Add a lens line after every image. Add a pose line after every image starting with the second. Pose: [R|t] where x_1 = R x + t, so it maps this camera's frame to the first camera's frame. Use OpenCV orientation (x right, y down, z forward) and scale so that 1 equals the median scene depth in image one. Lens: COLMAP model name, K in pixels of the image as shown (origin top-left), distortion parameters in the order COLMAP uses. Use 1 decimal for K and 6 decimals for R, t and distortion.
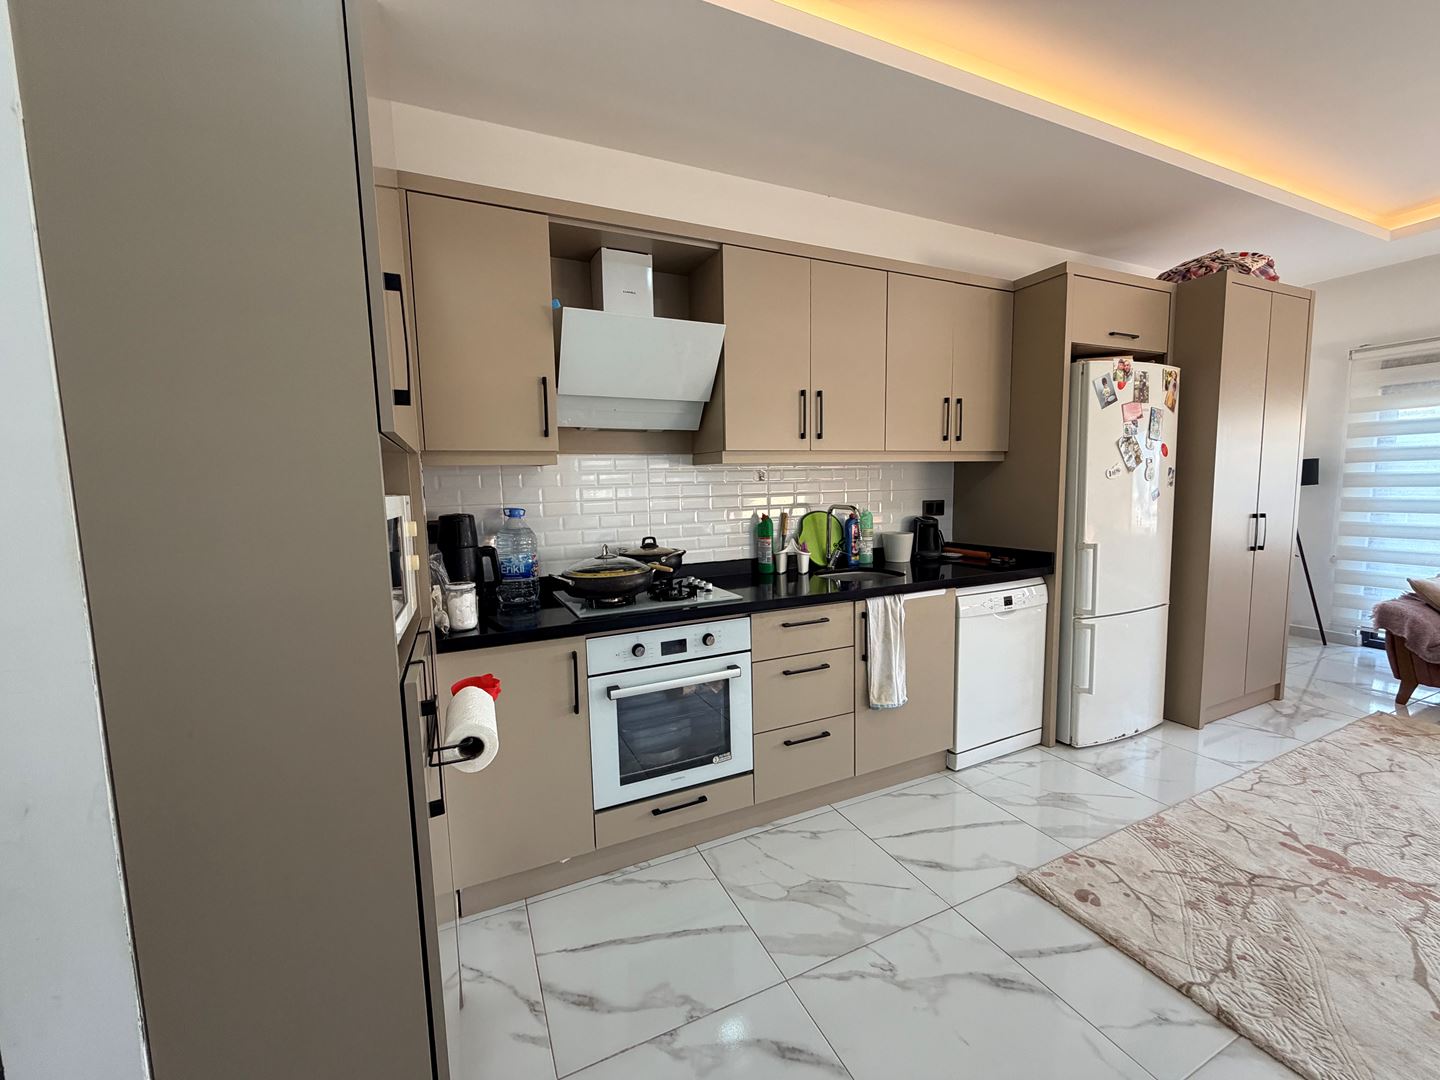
lens RADIAL K [[572.8, 0, 718.8], [0, 572.8, 538.8], [0, 0, 1]] dist [0.000237, 0.000510]
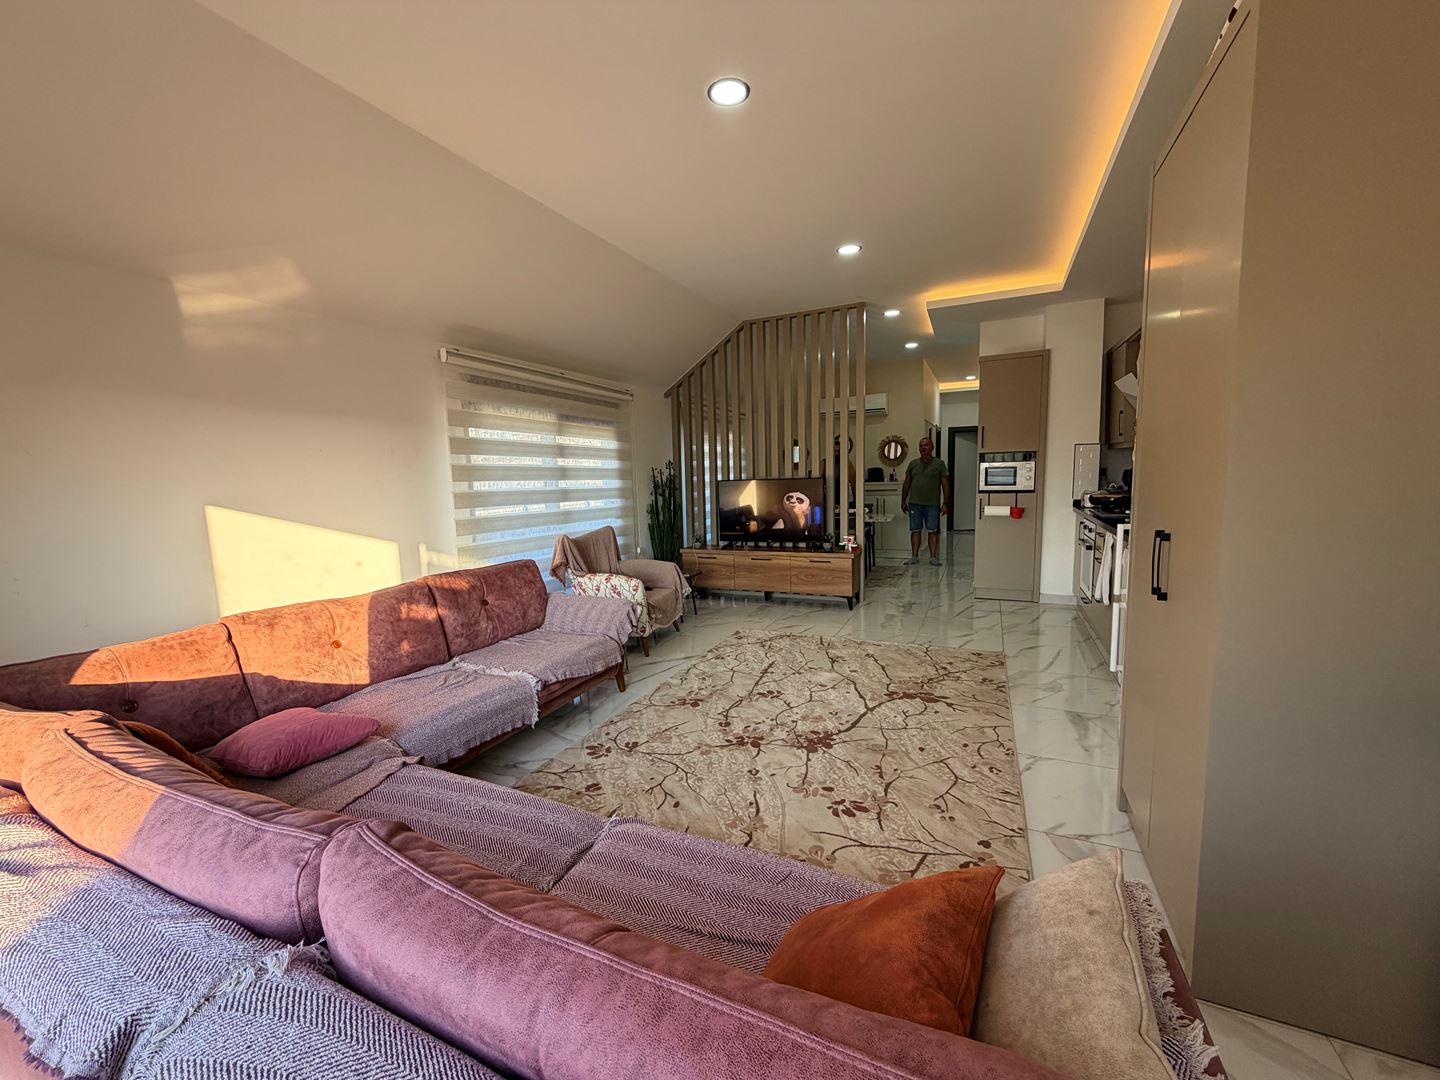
lens RADIAL K [[572.8, 0, 716.5], [0, 572.8, 542.0], [0, 0, 1]] dist [0.000237, 0.000510]
pose [[-0.765321, 0.125056, -0.631384, 1.883700], [-0.014446, 0.977359, 0.211093, -0.167706], [0.643487, 0.170675, -0.746187, 1.319294]]
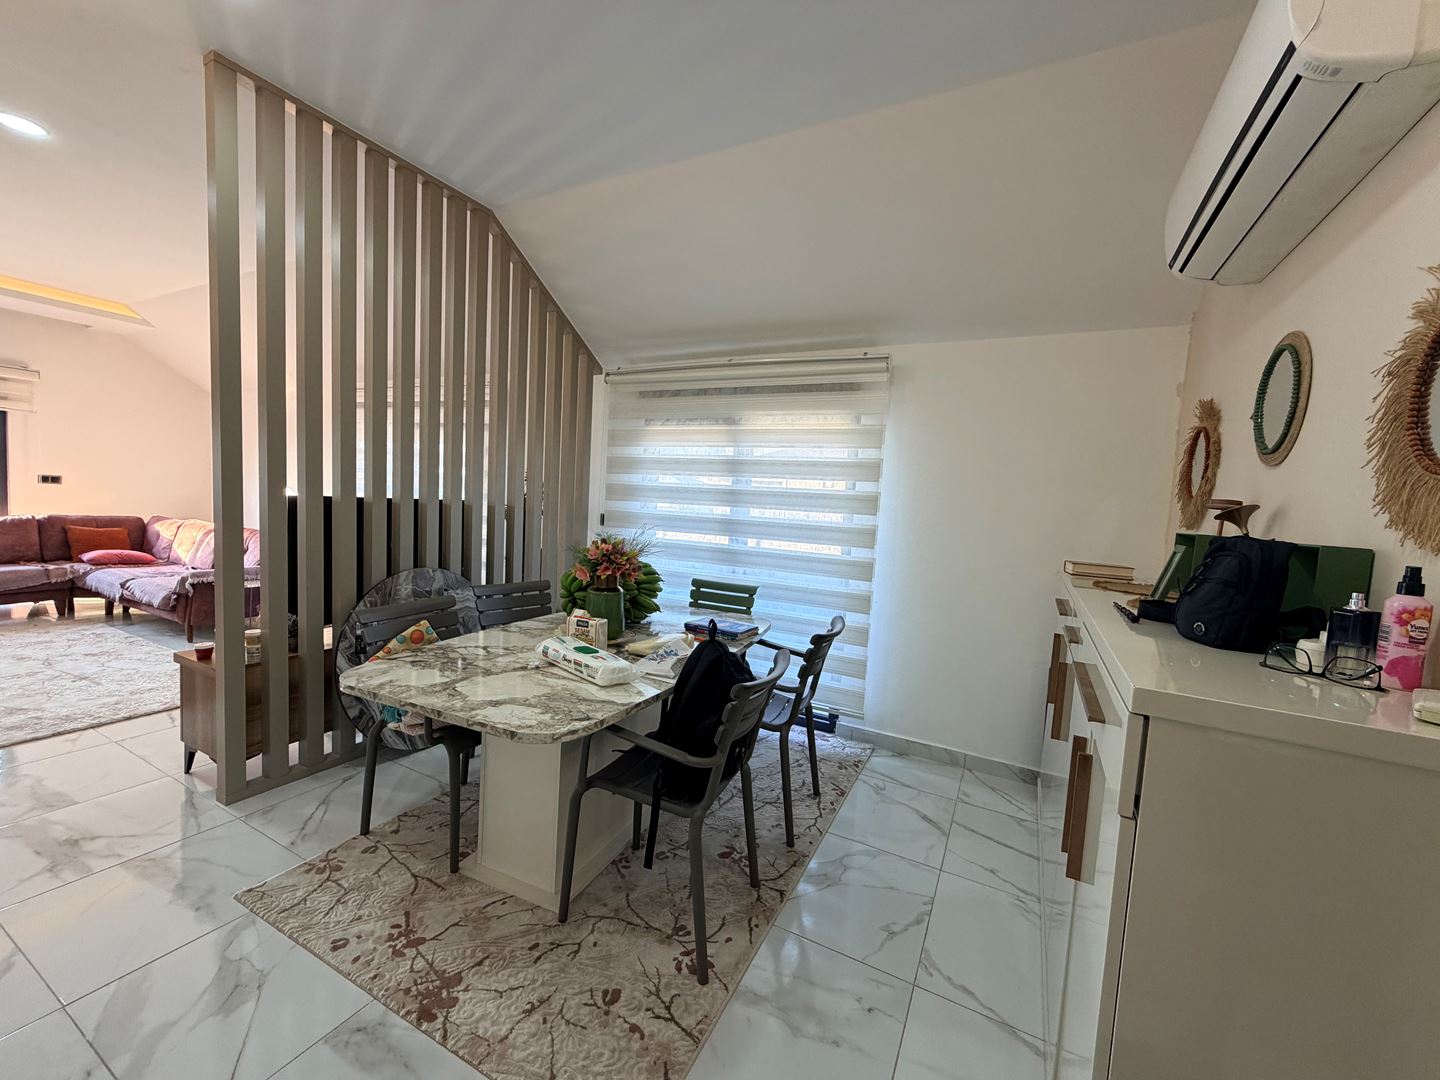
lens RADIAL K [[572.8, 0, 715.7], [0, 572.8, 542.2], [0, 0, 1]] dist [0.000237, 0.000510]
pose [[-0.605936, -0.069717, 0.792453, -1.009622], [0.035827, 0.992750, 0.114733, 0.030403], [-0.794706, 0.097912, -0.599045, -0.015672]]
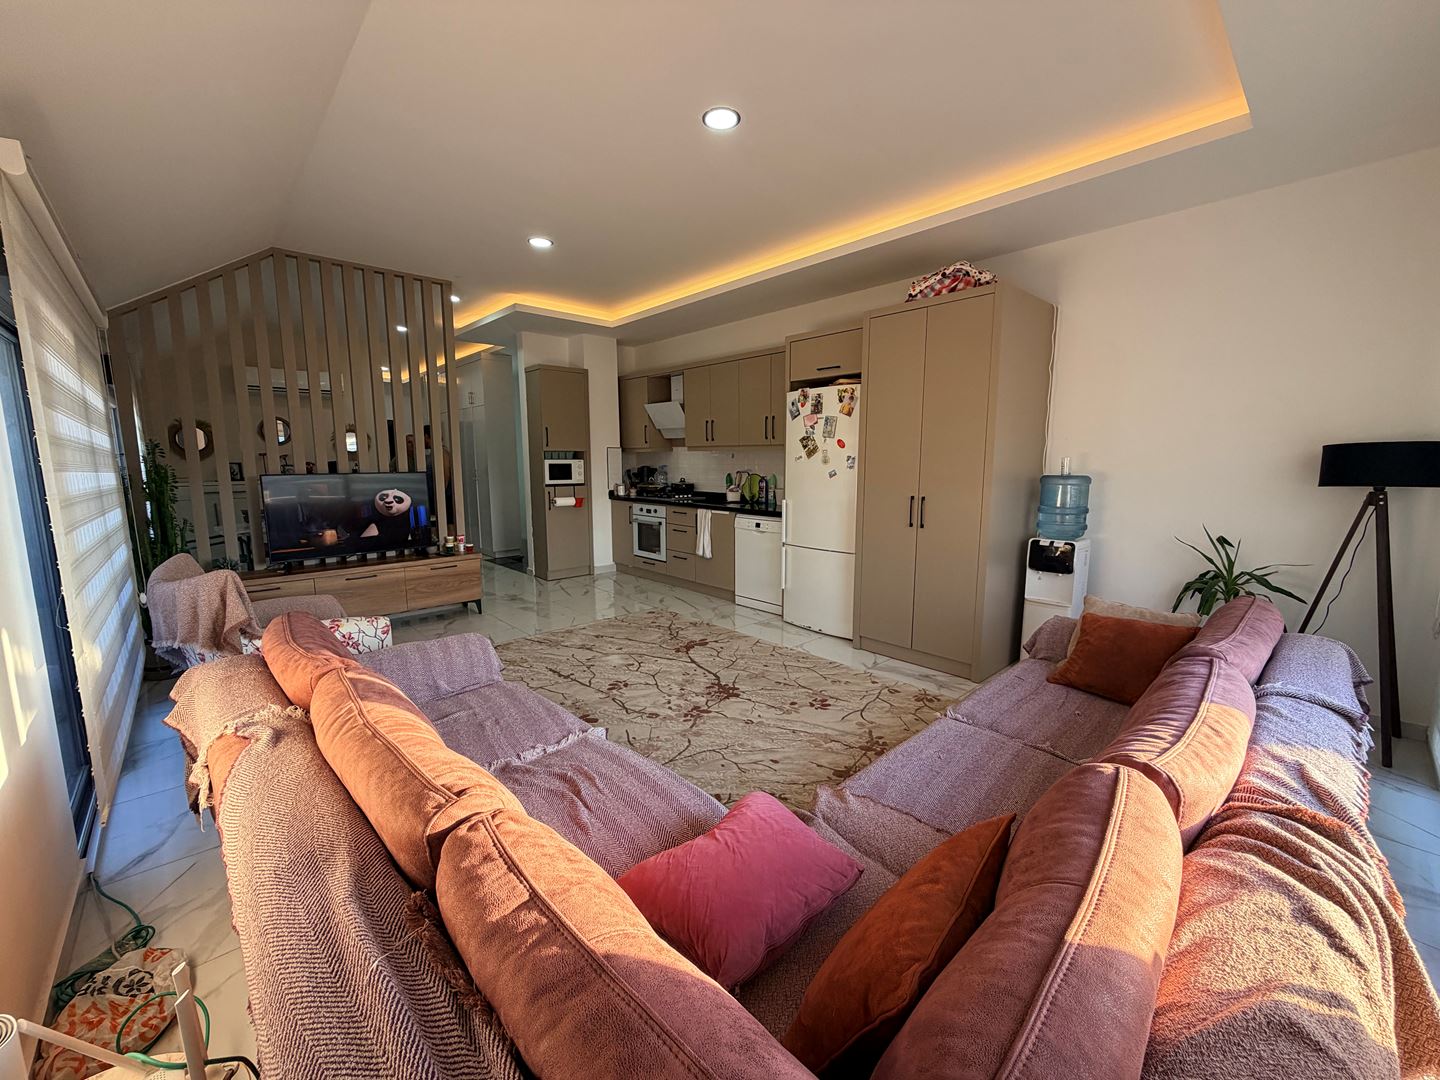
lens RADIAL K [[572.8, 0, 719.9], [0, 572.8, 536.1], [0, 0, 1]] dist [0.000237, 0.000510]
pose [[0.308950, 0.151279, -0.938970, 2.254058], [-0.100602, 0.986928, 0.125904, -0.081971], [0.945743, 0.055564, 0.320130, 0.279515]]
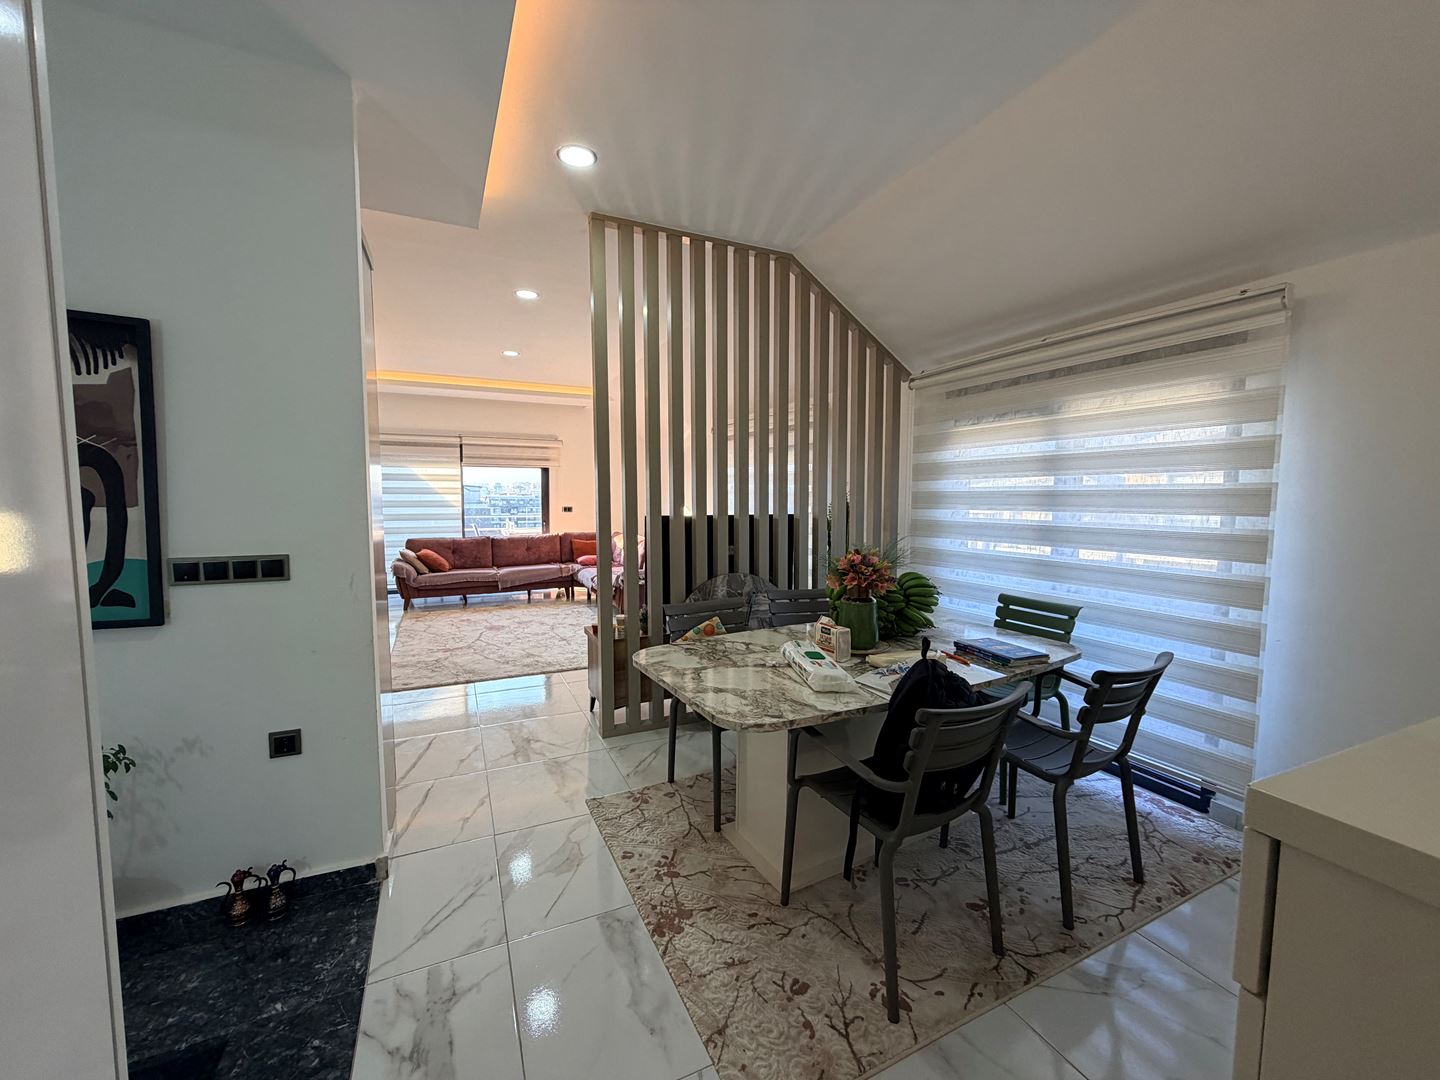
lens RADIAL K [[572.8, 0, 716.4], [0, 572.8, 542.7], [0, 0, 1]] dist [0.000237, 0.000510]
pose [[-0.003923, -0.056758, 0.998380, -1.096128], [0.094245, 0.993923, 0.056875, 0.038417], [-0.995541, 0.094316, 0.001450, -0.189677]]
